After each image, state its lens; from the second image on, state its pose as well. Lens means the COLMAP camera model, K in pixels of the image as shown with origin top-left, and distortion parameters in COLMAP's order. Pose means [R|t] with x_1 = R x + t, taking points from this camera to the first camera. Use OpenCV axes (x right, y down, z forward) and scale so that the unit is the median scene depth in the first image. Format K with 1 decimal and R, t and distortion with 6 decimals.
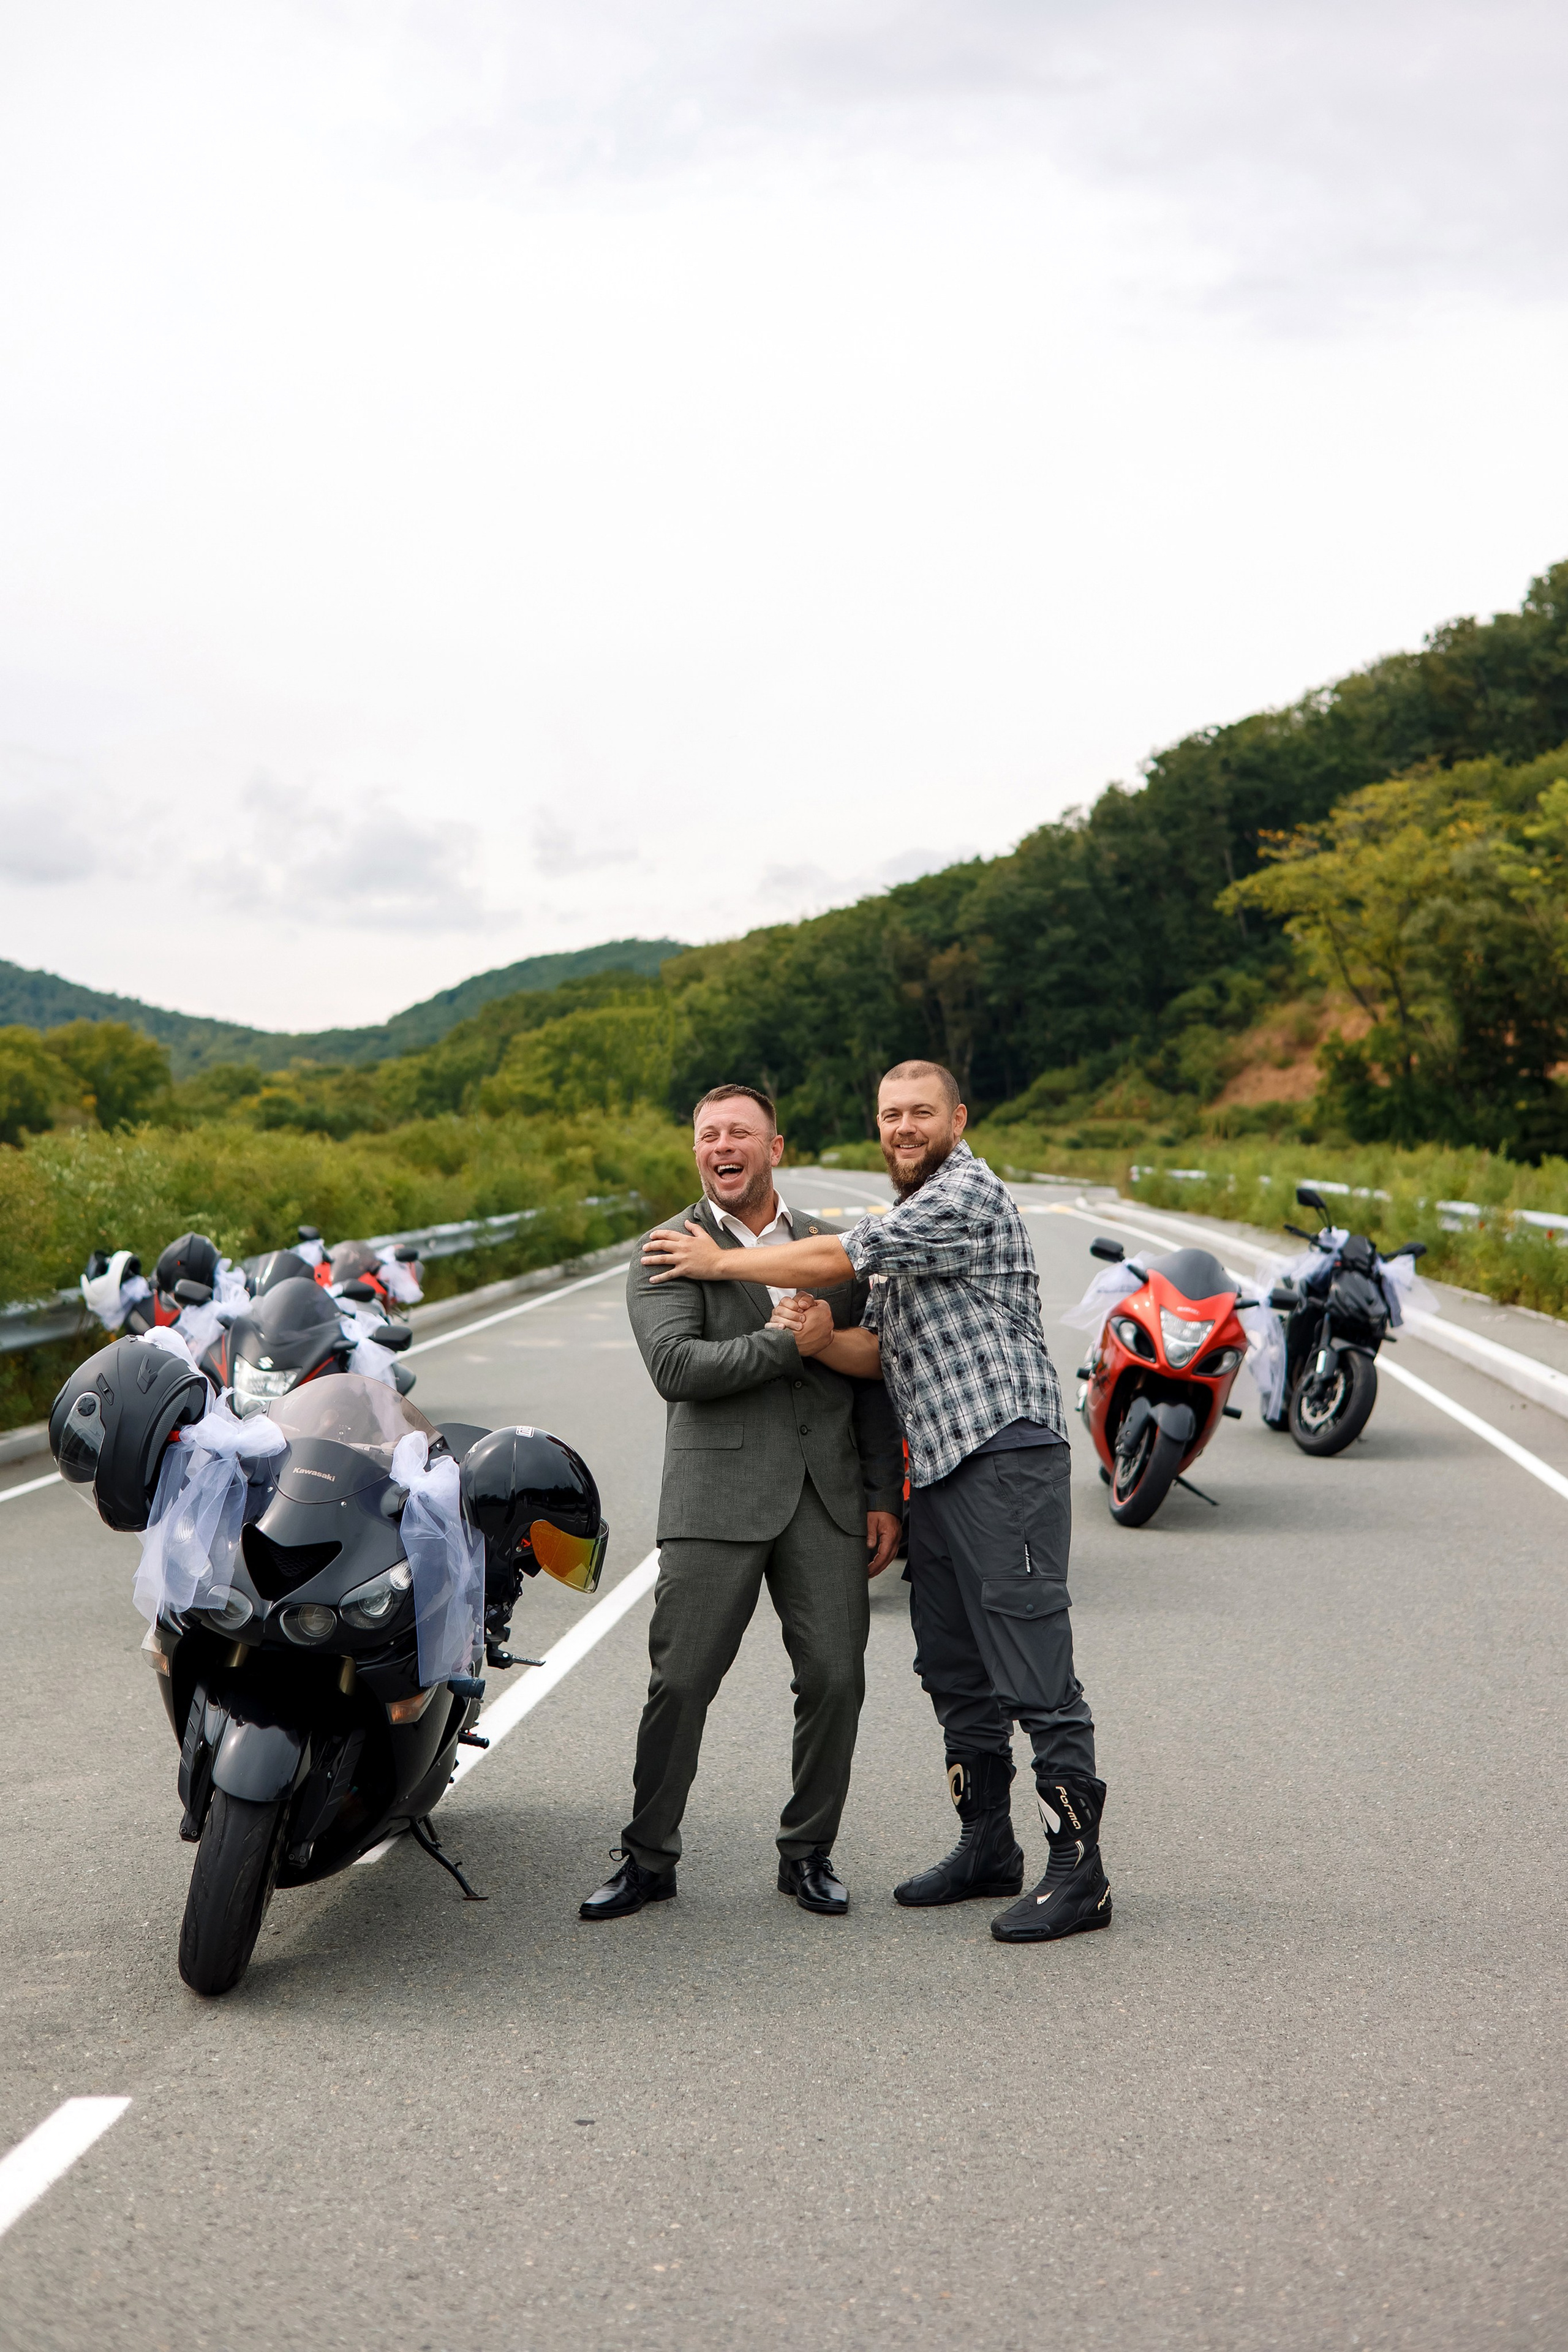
lens RADIAL K [[3906.8, 0, 864.2], [0, 3906.8, 1081.6], [0, 0, 1]] dist [0.007017, 0.038587]
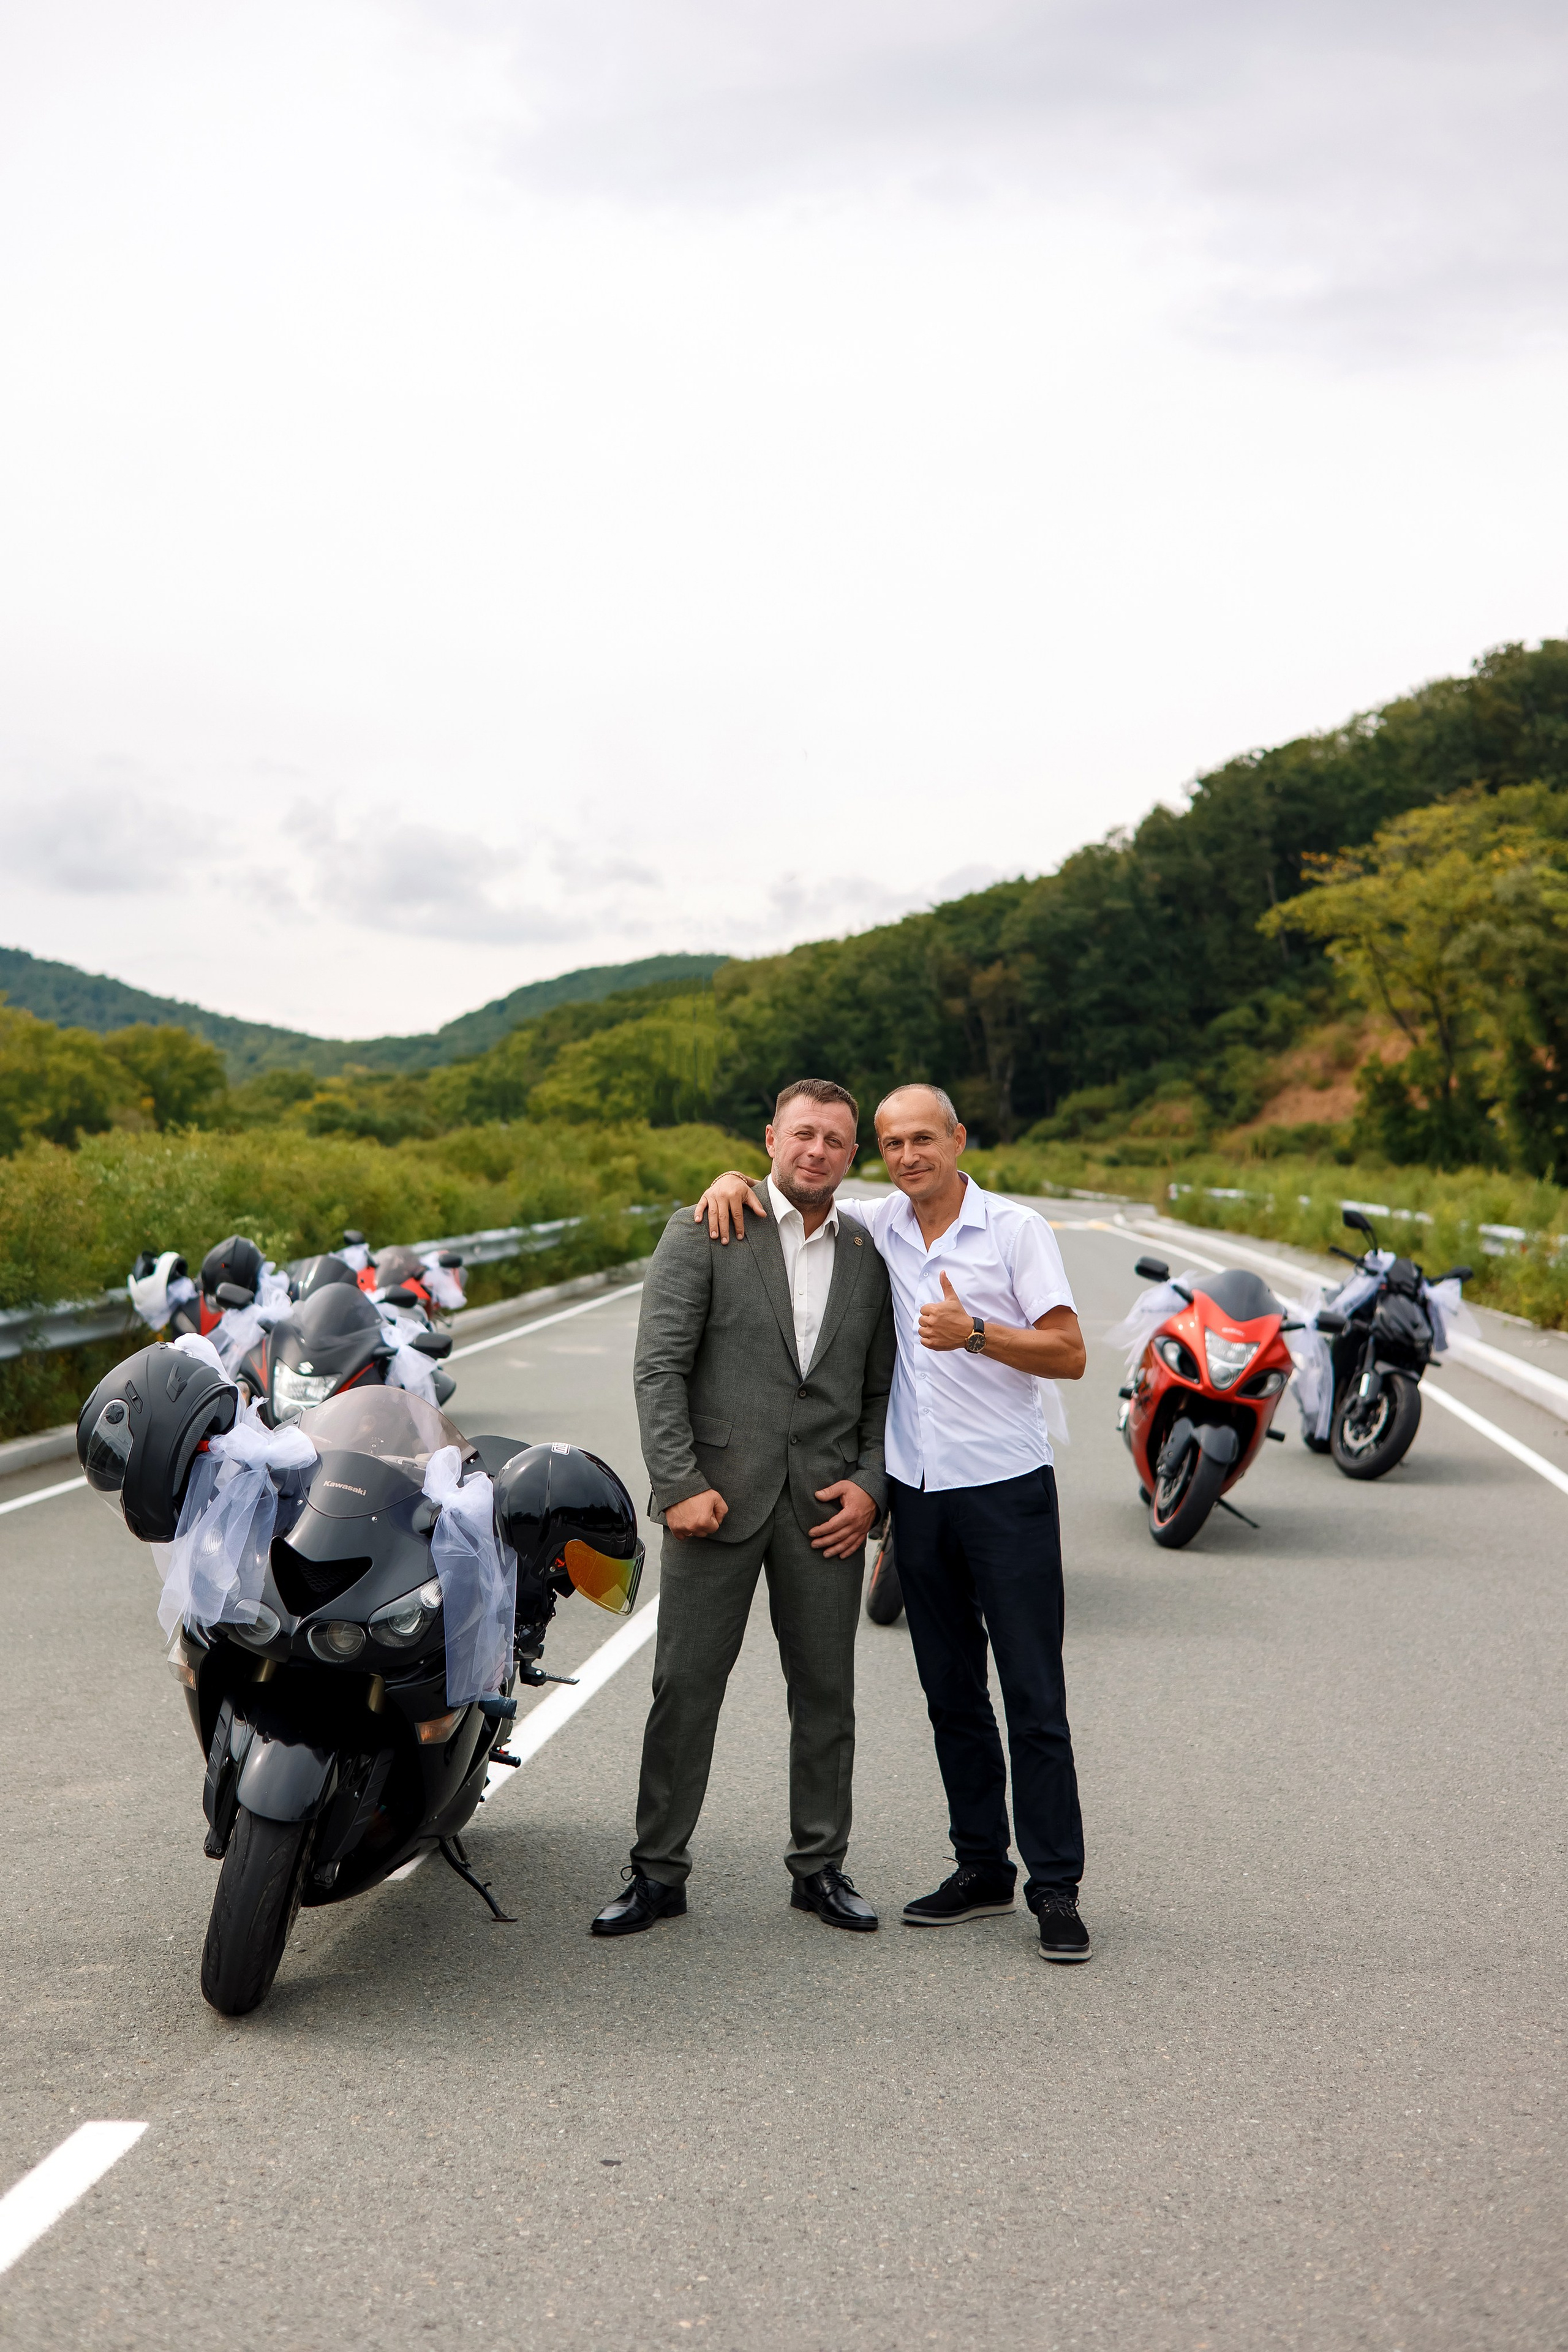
lens RADIAL K [[3818.4, 0, 740.9], [0, 3818.4, 1209.7], [0, 0, 1]] dist [0.011451, 0.037252]
pose [[0.998960, 0.017242, -0.042202, -0.000652], [-0.015971, 0.999414, 0.030268, 0.000137], [0.042700, -0.029562, 0.998651, 0.012150]]
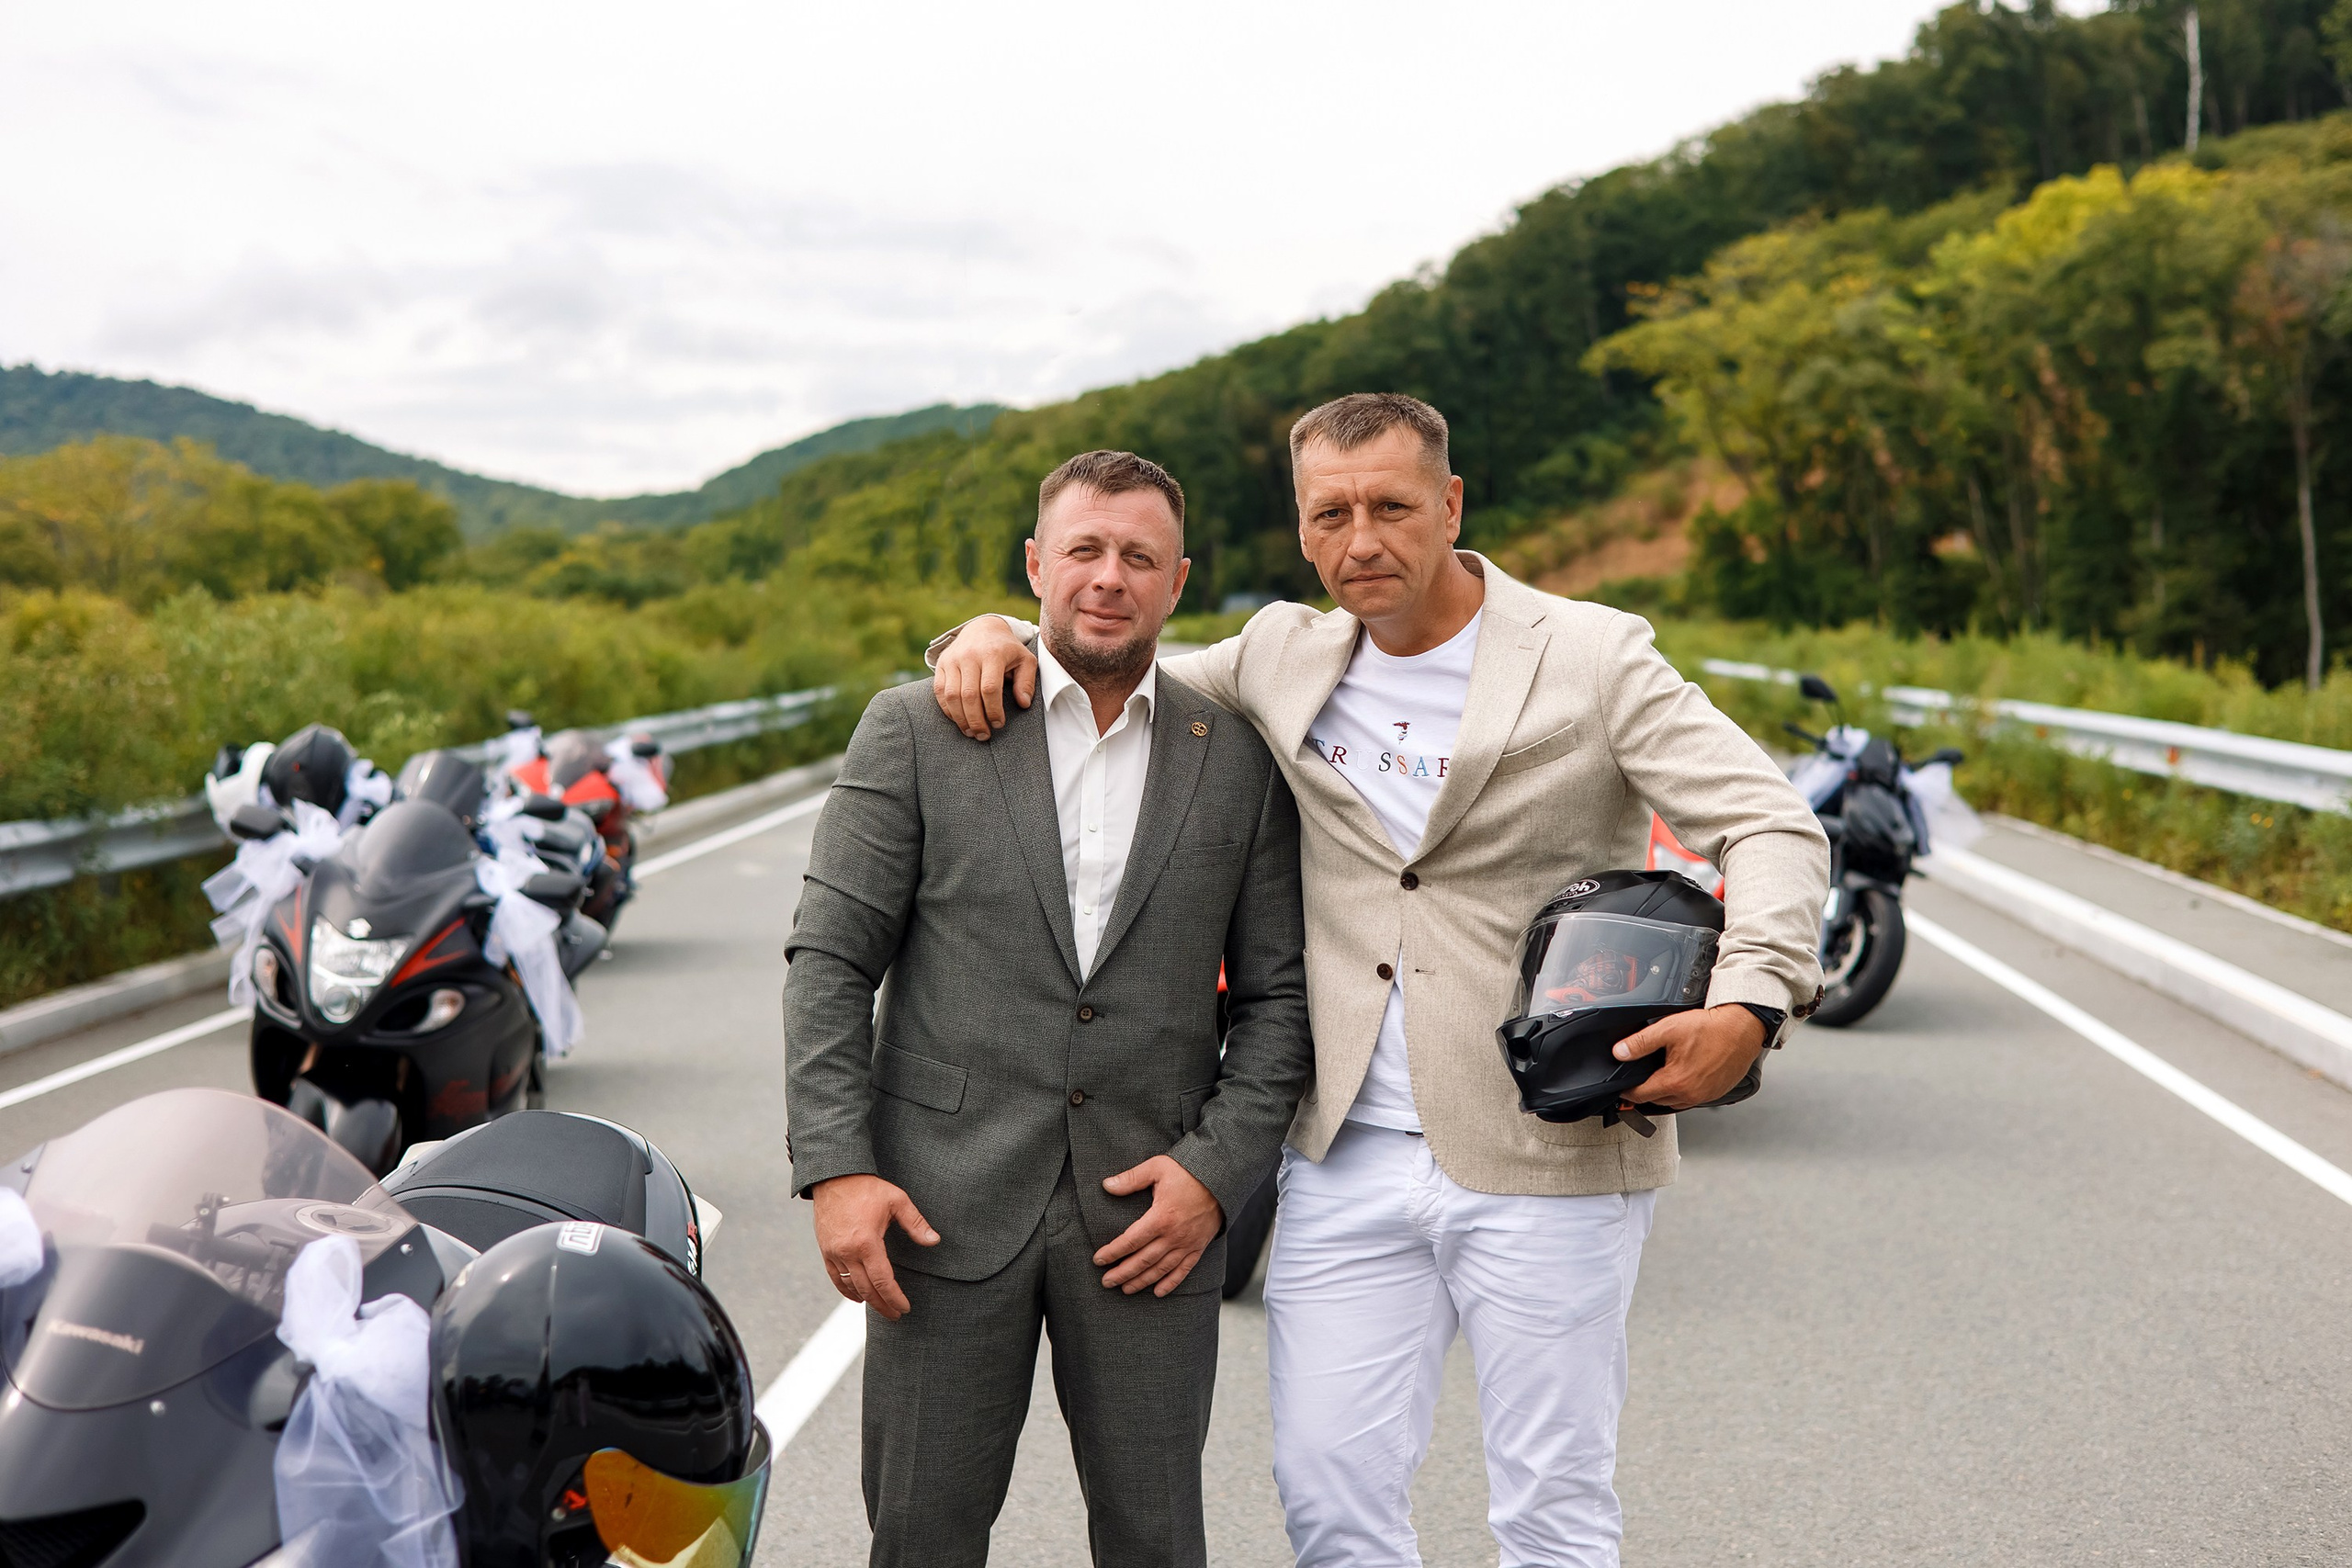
lens RADIAL K [[3818.1, 0, 1251.0], [0, 3818.1, 709.4], [0, 0, 1]] dist [0.002977, 0.053552]
pose [[0.999837, 0.008577, 0.015866, -0.004192], [-0.009196, 0.999181, 0.039400, 0.002762], [-0.015515, -0.039539, 0.999098, 0.130006]]
